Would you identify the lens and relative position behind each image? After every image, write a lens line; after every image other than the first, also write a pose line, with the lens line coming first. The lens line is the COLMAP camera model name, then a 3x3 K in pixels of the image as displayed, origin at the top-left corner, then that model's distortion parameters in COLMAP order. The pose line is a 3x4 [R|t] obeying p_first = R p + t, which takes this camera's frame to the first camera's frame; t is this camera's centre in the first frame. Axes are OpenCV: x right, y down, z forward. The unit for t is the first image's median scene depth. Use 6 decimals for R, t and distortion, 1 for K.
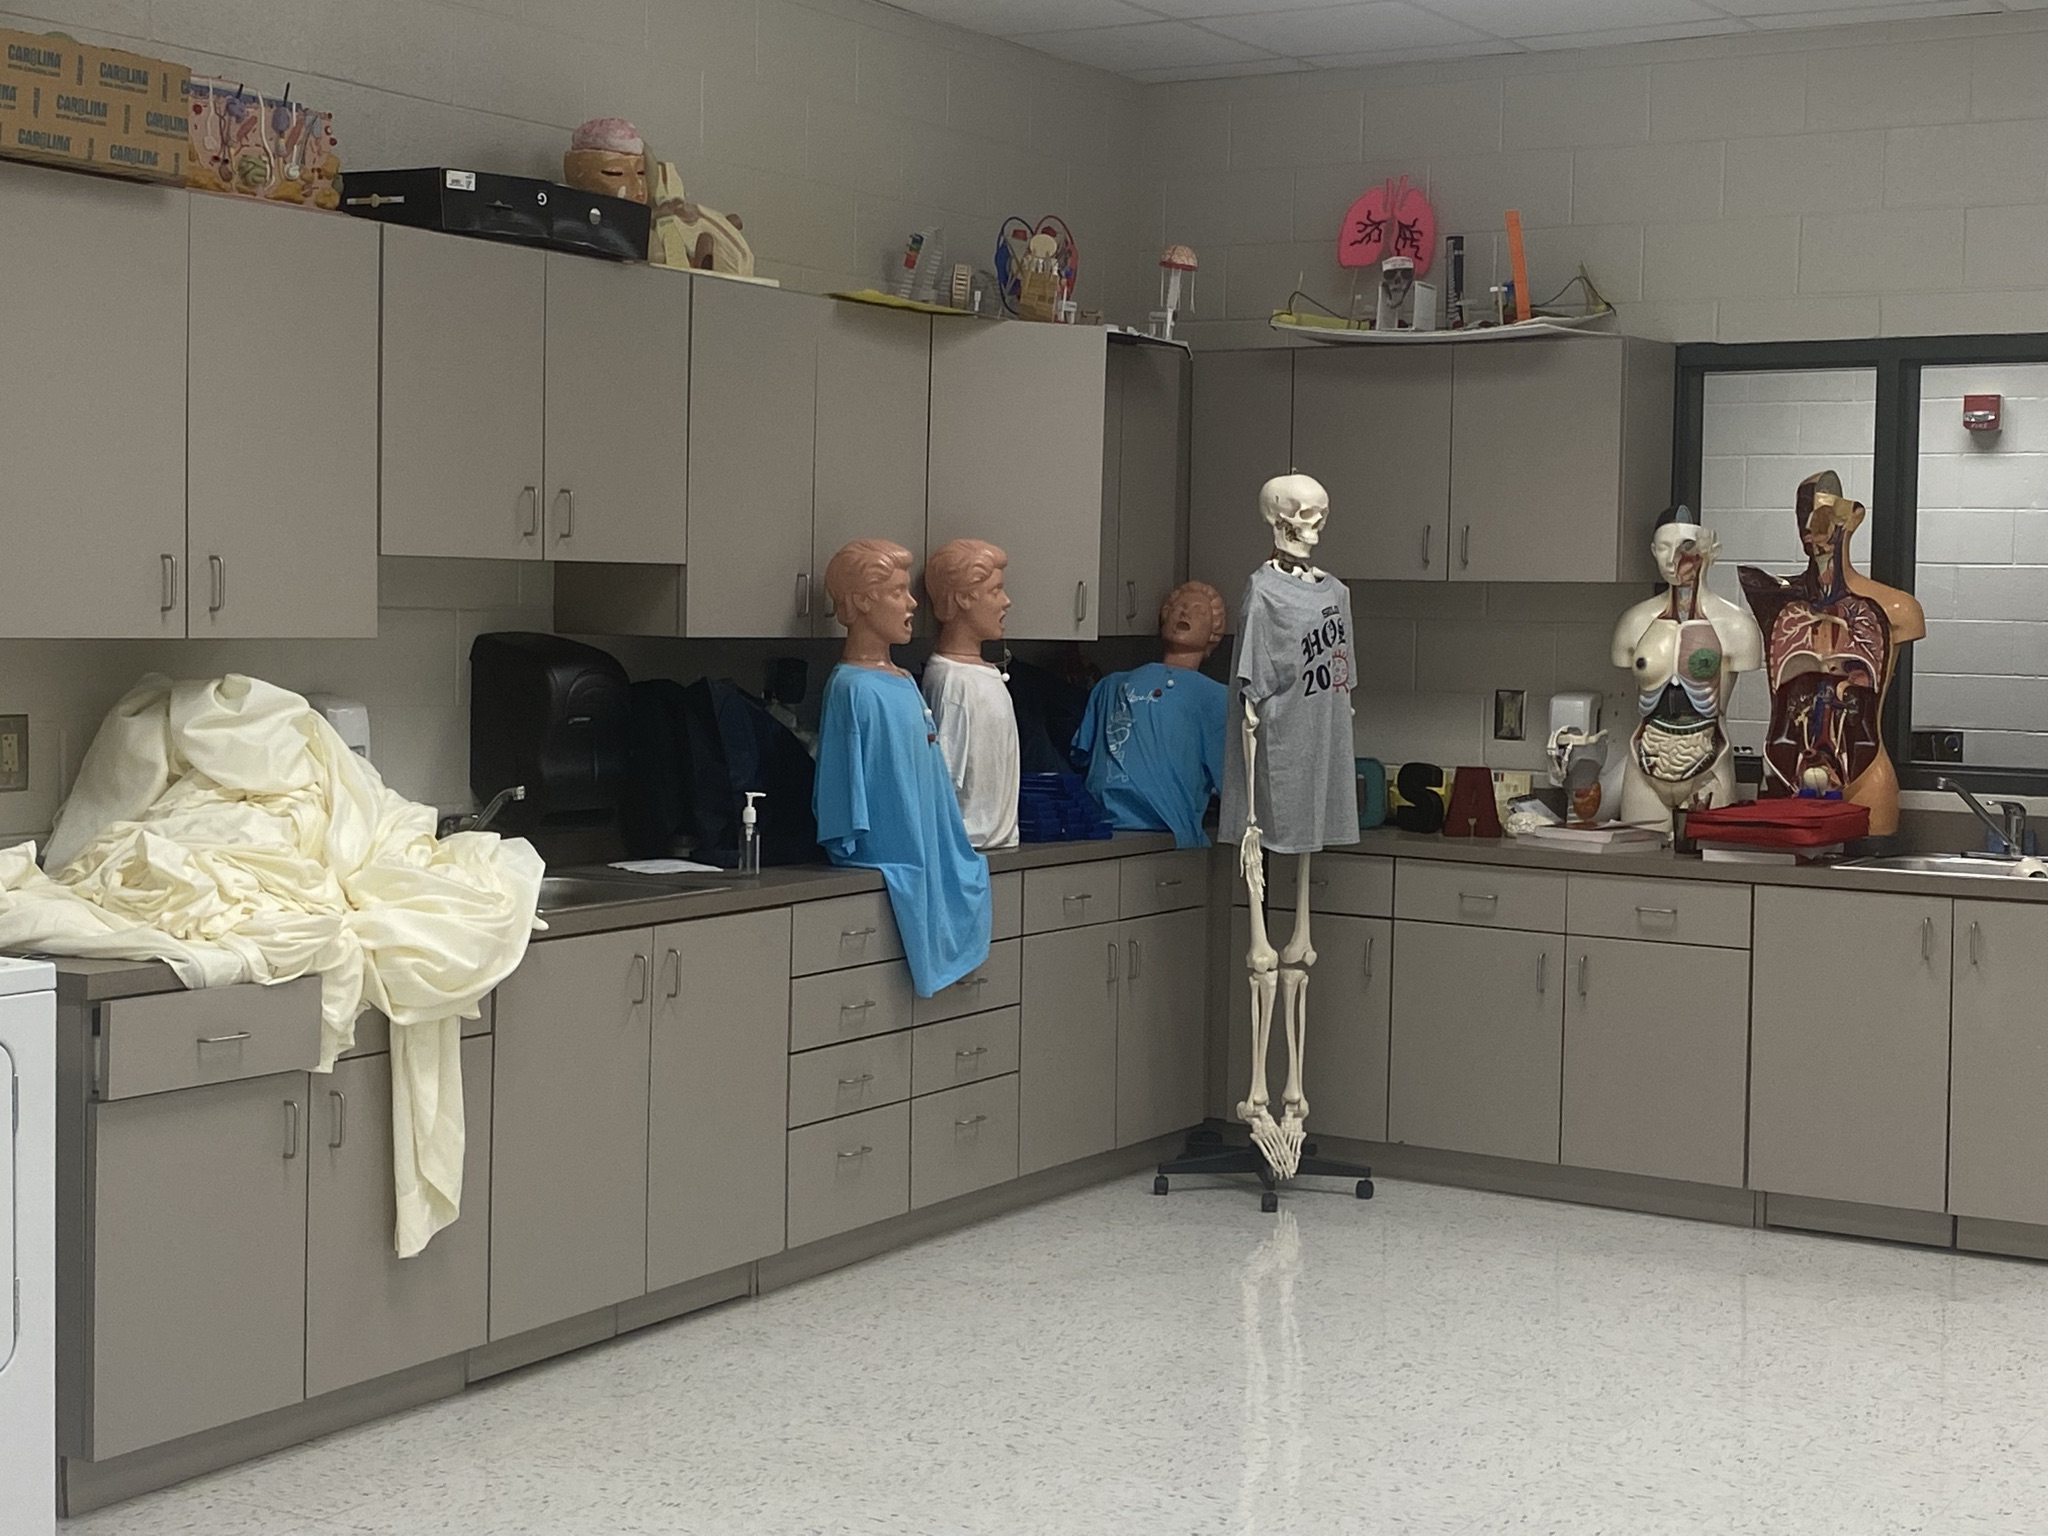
lens RADIAL K [[3097.3, 0, 1023.8], [0, 3097.3, 766.8], [0, 0, 1]] dist [-0.000138, 0.000000]
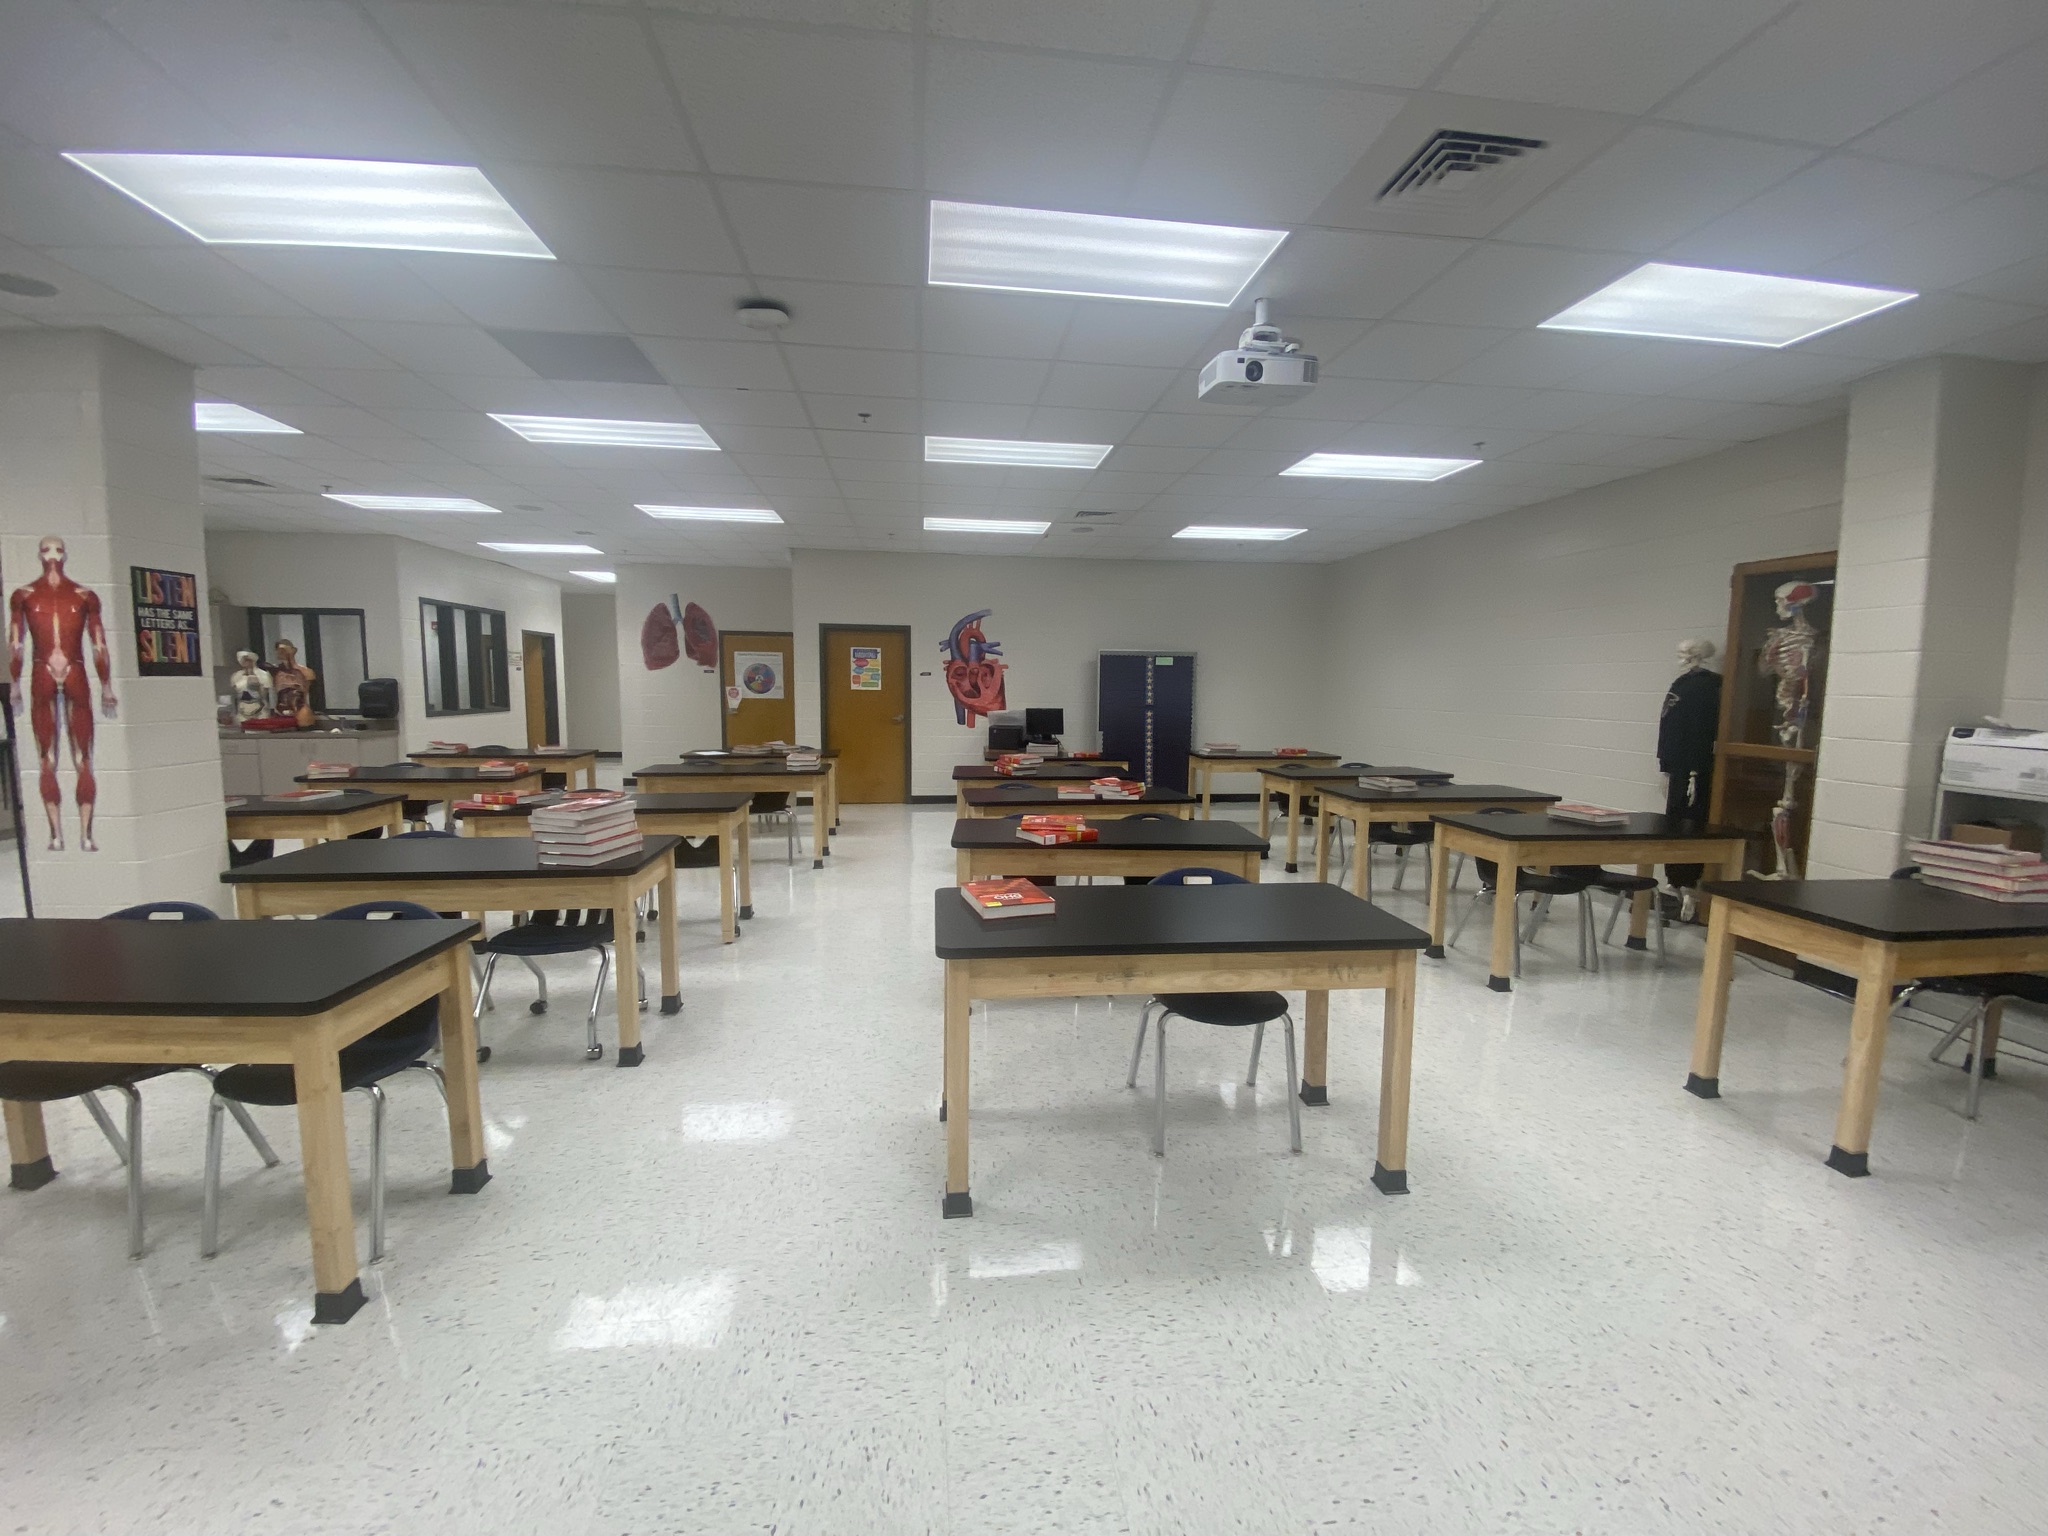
lens RADIAL K [[821.5, 0, 1026.7], [0, 821.5, 768.2], [0, 0, 1]] dist [0.000121, 0.000010]
pose [[0.794355, -0.070290, 0.603373, 0.369657], [0.037371, 0.997056, 0.066952, 0.040998], [-0.606303, -0.030635, 0.794643, -0.499814]]
